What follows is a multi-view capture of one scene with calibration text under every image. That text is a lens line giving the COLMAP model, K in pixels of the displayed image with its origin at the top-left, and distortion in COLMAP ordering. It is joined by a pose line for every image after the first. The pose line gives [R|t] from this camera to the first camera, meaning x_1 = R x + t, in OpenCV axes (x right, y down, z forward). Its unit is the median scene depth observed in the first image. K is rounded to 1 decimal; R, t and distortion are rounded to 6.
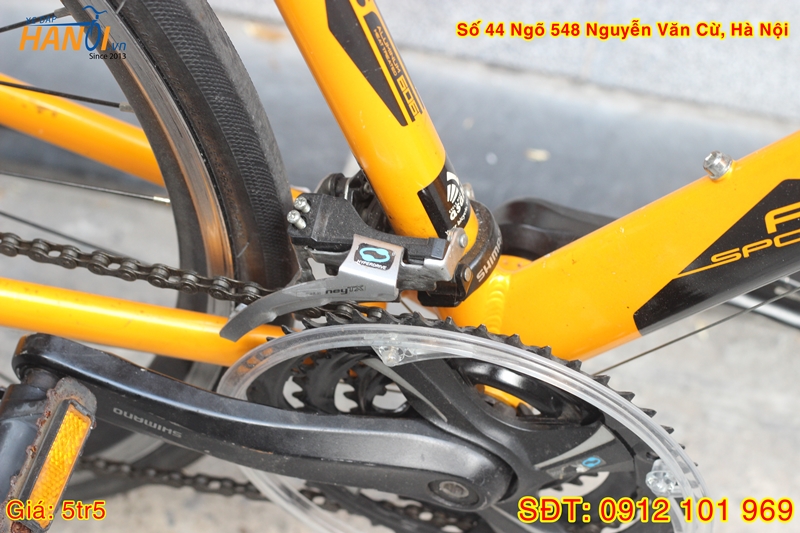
lens RADIAL K [[1991.4, 0, 400.0], [0, 1991.4, 266.5], [0, 0, 1]] dist [-0.053992, -0.478484]
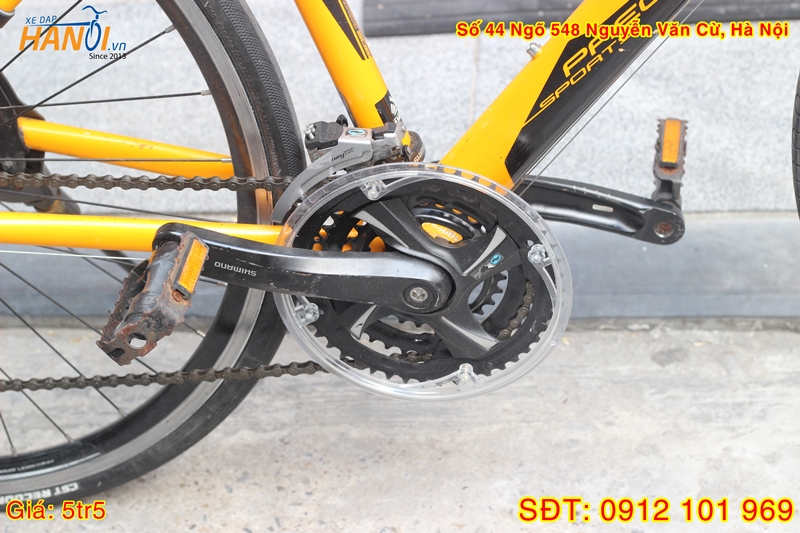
lens RADIAL K [[1991.4, 0, 400.0], [0, 1991.4, 266.5], [0, 0, 1]] dist [-0.053992, -0.478484]
pose [[0.988840, -0.122928, 0.084171, -0.137865], [0.144131, 0.932349, -0.331590, 0.697272], [-0.037715, 0.340021, 0.939661, -0.640592]]
